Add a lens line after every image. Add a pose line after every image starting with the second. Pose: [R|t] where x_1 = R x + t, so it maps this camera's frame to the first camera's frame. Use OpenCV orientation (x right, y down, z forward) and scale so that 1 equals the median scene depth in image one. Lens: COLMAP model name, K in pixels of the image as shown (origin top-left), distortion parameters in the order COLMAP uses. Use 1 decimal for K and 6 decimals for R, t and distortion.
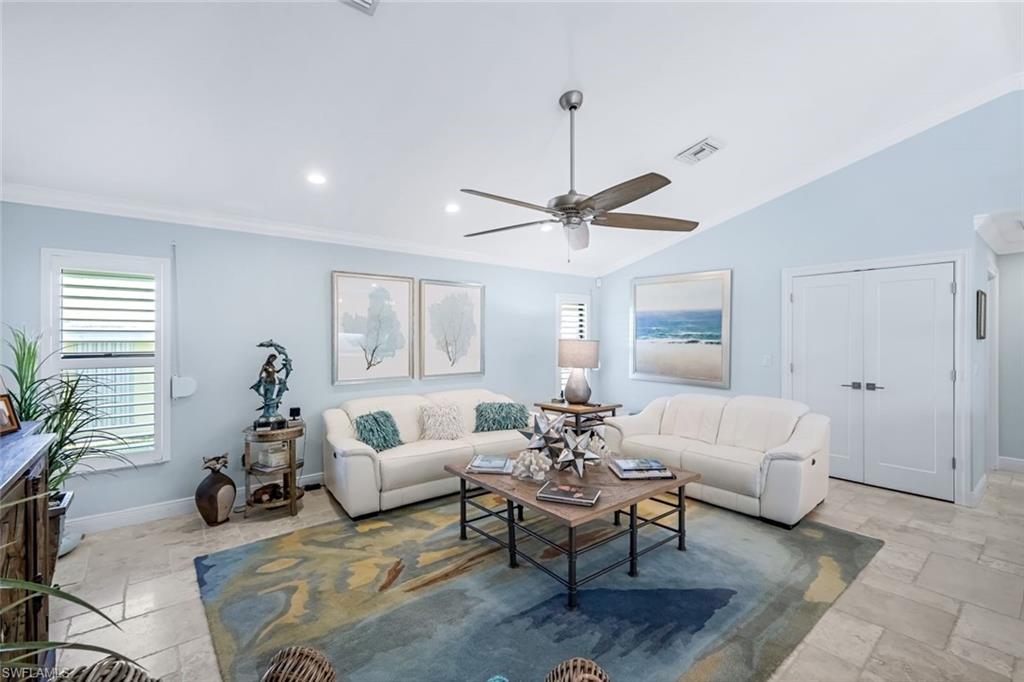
lens RADIAL K [[452.2, 0, 508.5], [0, 452.2, 342.6], [0, 0, 1]] dist [0.008223, 0.000098]
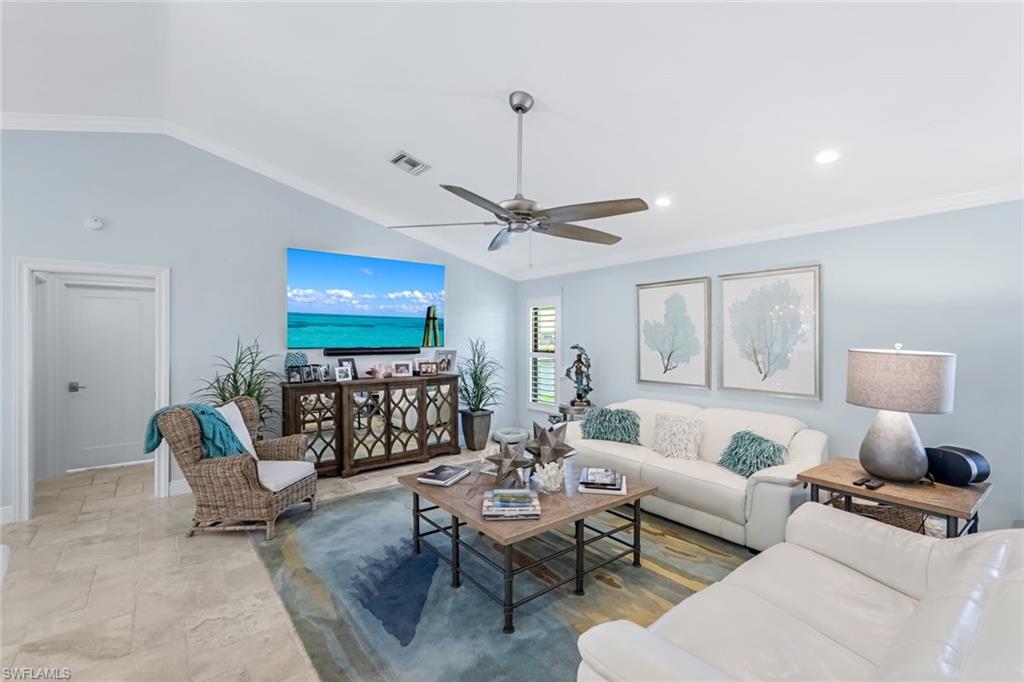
lens RADIAL K [[452.2, 0, 508.5], [0, 452.2, 342.6], [0, 0, 1]] dist [0.008223, 0.000098]
pose [[-0.024070, 0.008091, -0.999678, 0.713228], [-0.010117, 0.999914, 0.008337, -0.015763], [0.999659, 0.010315, -0.023986, 0.641915]]
